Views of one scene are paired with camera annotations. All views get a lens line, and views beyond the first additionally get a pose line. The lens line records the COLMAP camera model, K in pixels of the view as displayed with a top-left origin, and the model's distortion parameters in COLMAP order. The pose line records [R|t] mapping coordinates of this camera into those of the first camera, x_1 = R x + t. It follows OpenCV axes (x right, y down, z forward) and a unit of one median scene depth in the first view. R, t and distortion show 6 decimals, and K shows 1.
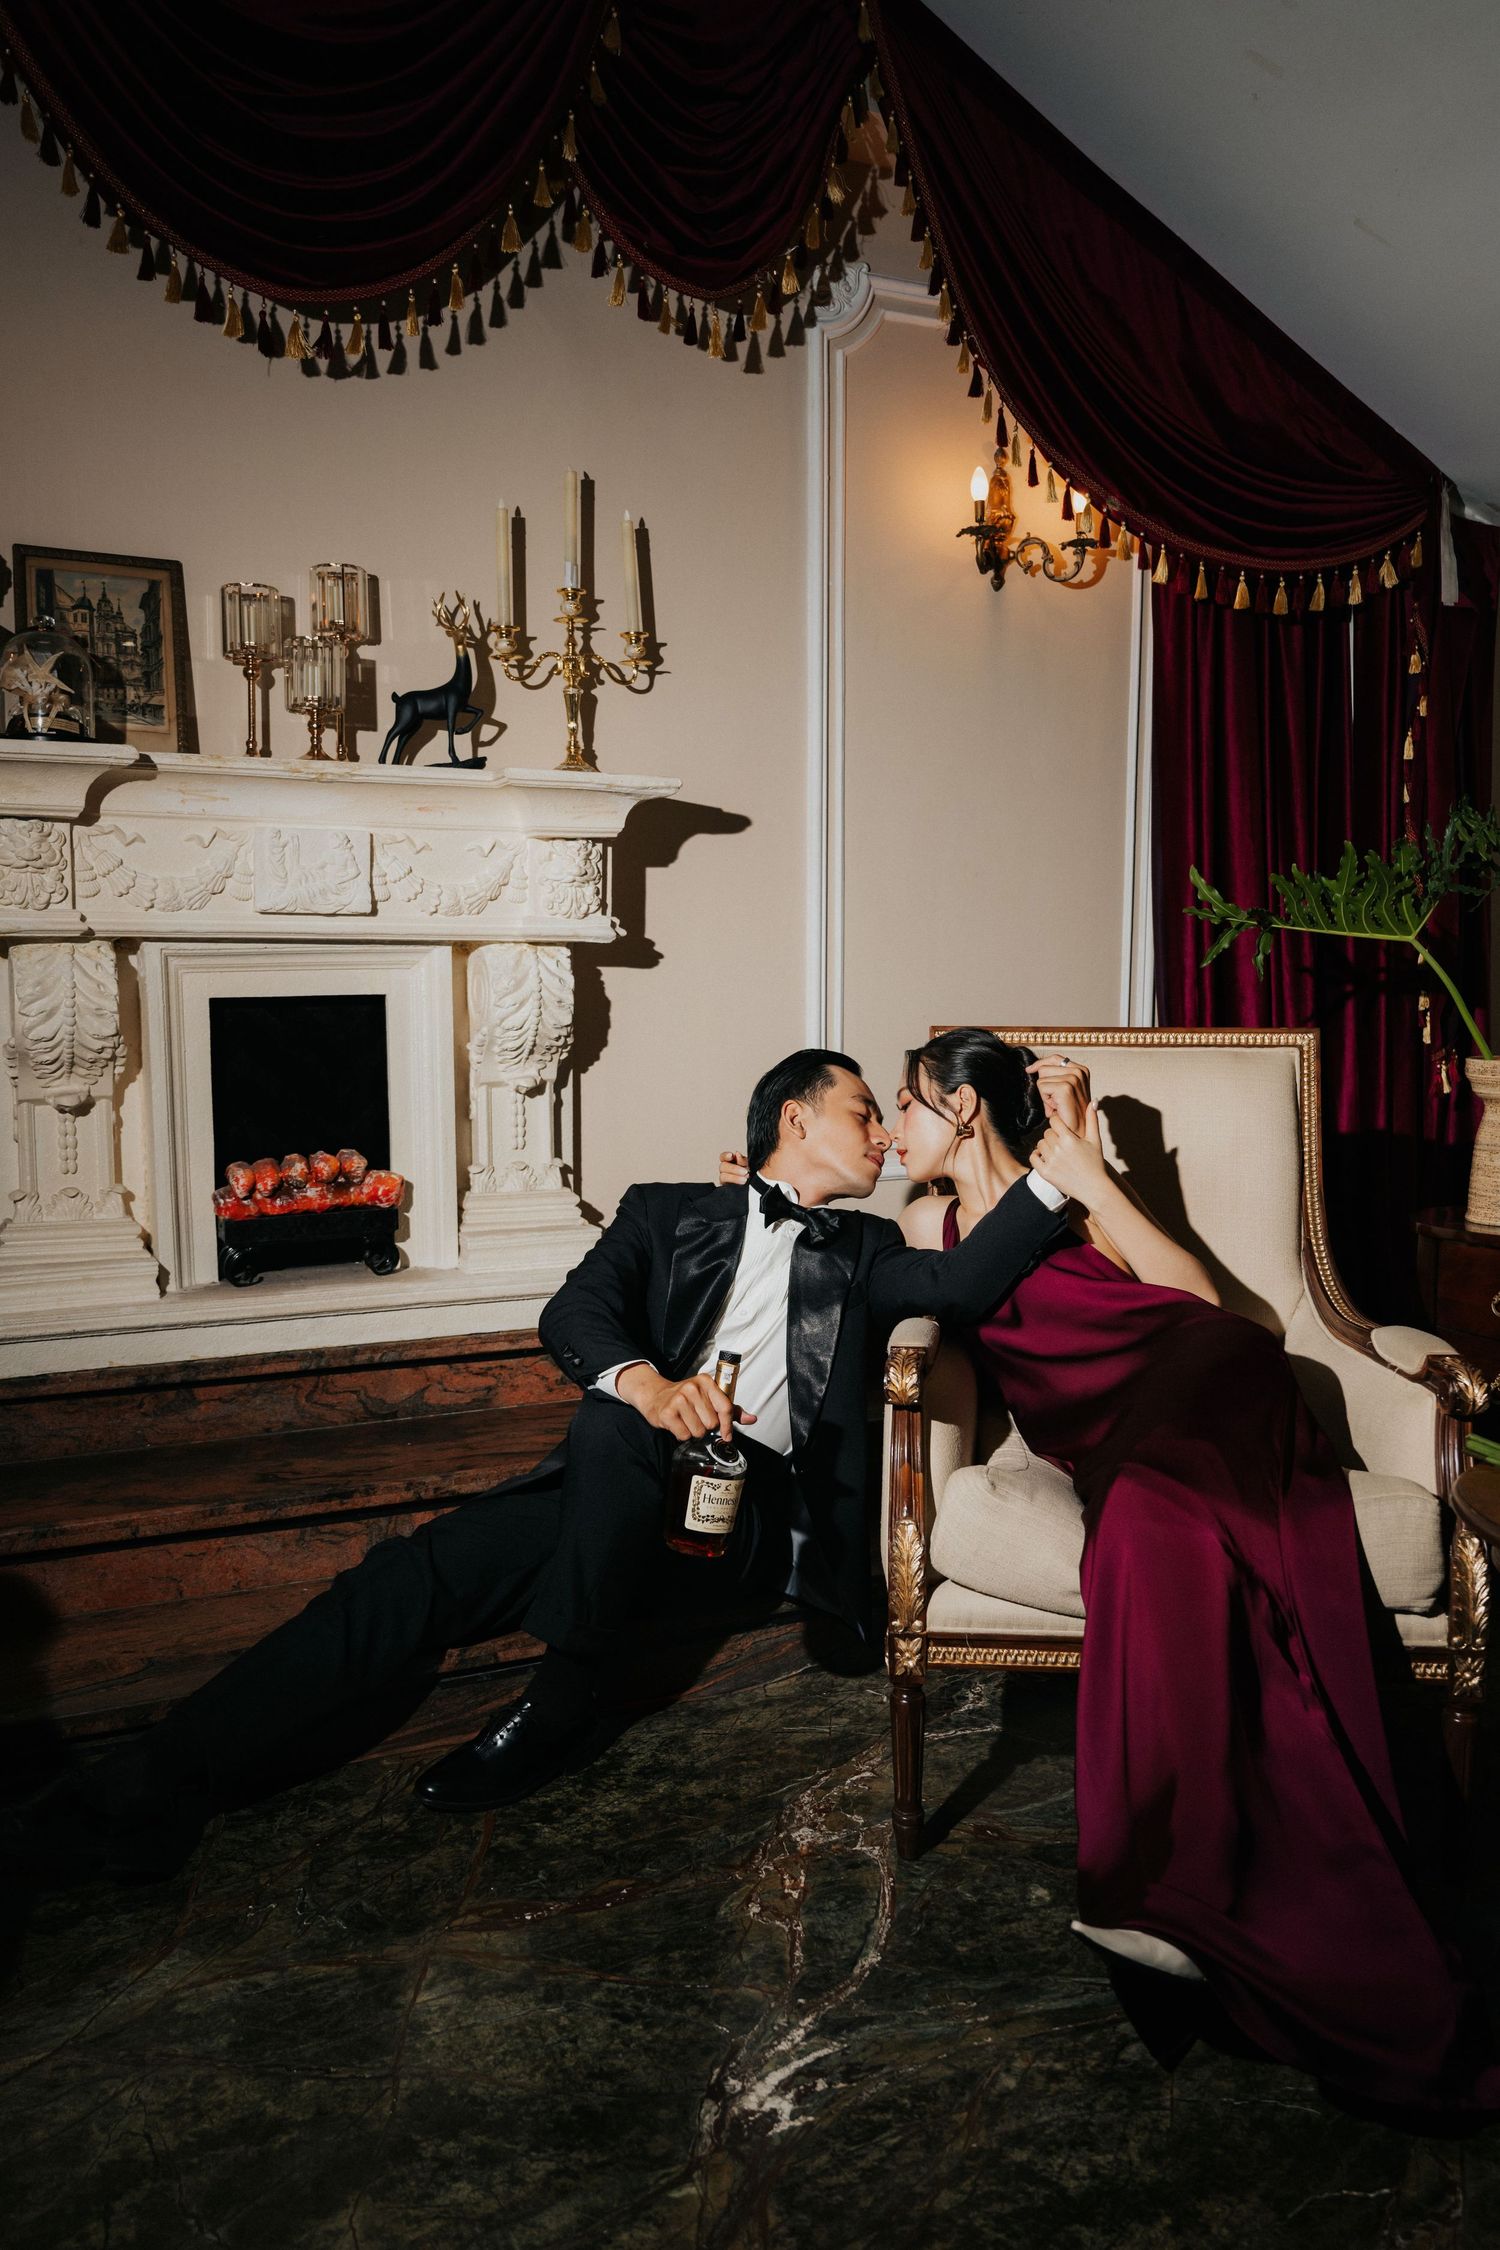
lens RADIAL K [[1638.6, 0, 750.0], [0, 1638.6, 1125.0], [0, 0, 1]] dist [-0.005785, 0.002324]
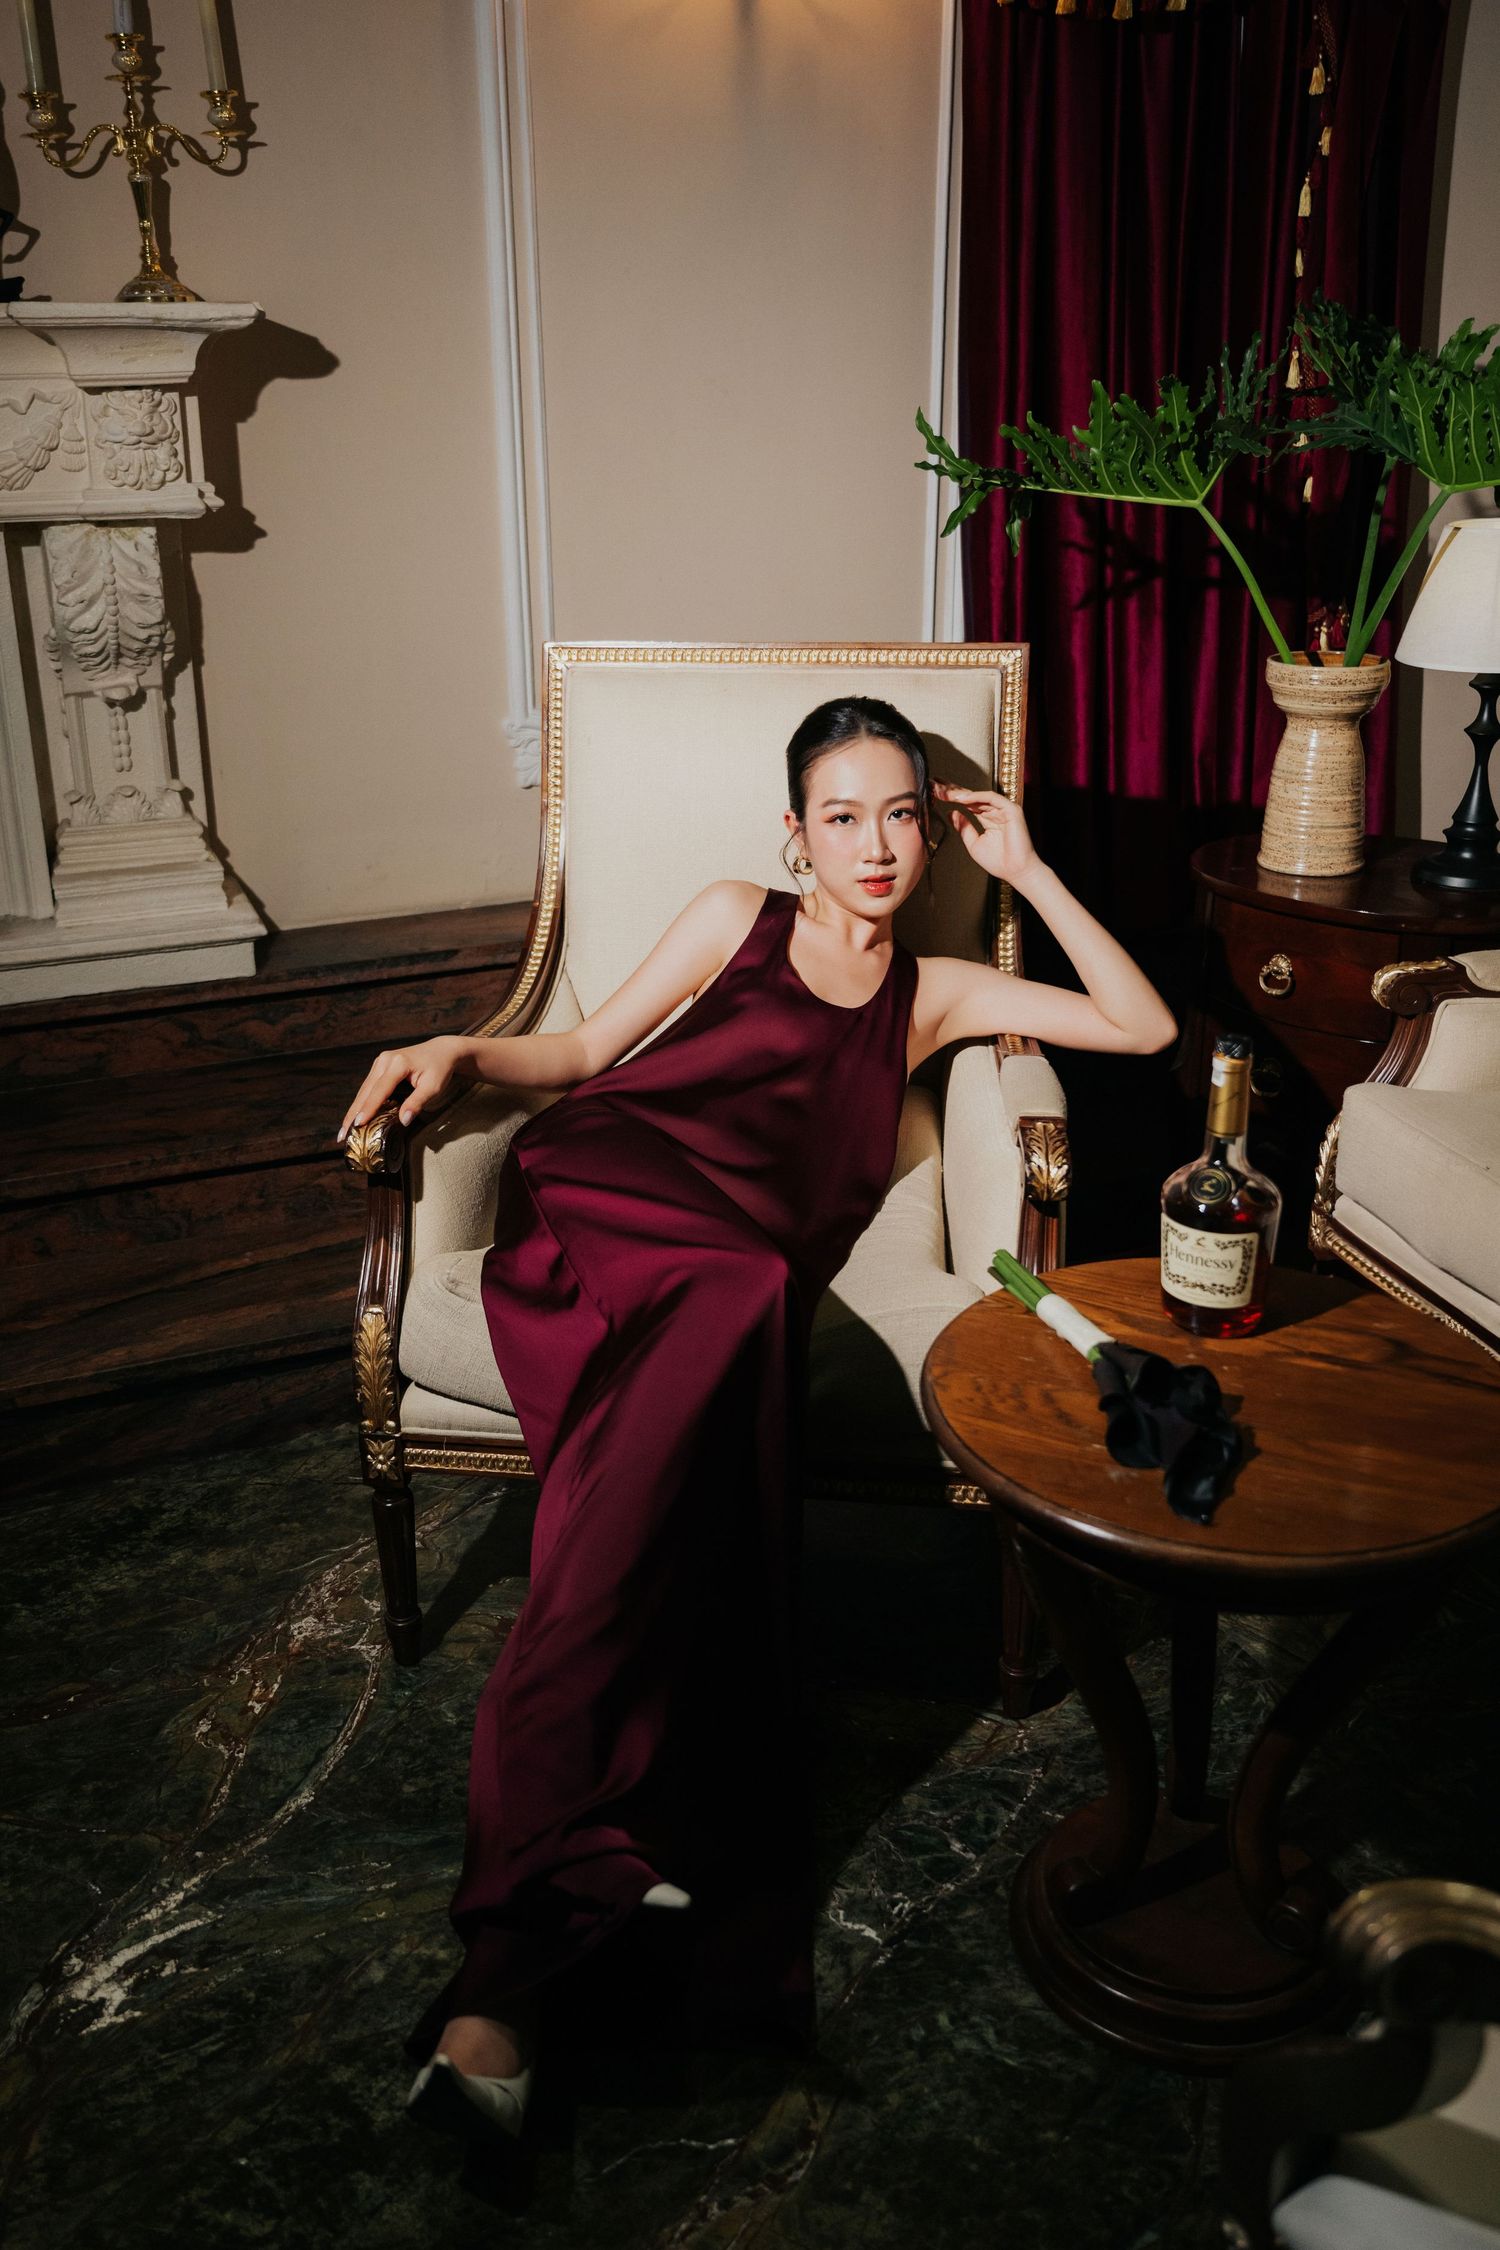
lens RADIAL K [[1836.6, 0, 637.7], [0, 1836.6, 1029.1], [0, 0, 1]] dist [-0.001500, -0.001266]
pose [[0.997715, 0.001979, -0.067532, 0.288287], [0.013804, 0.972511, 0.232449, -0.112116], [0.066136, -0.232850, 0.970261, 0.128707]]
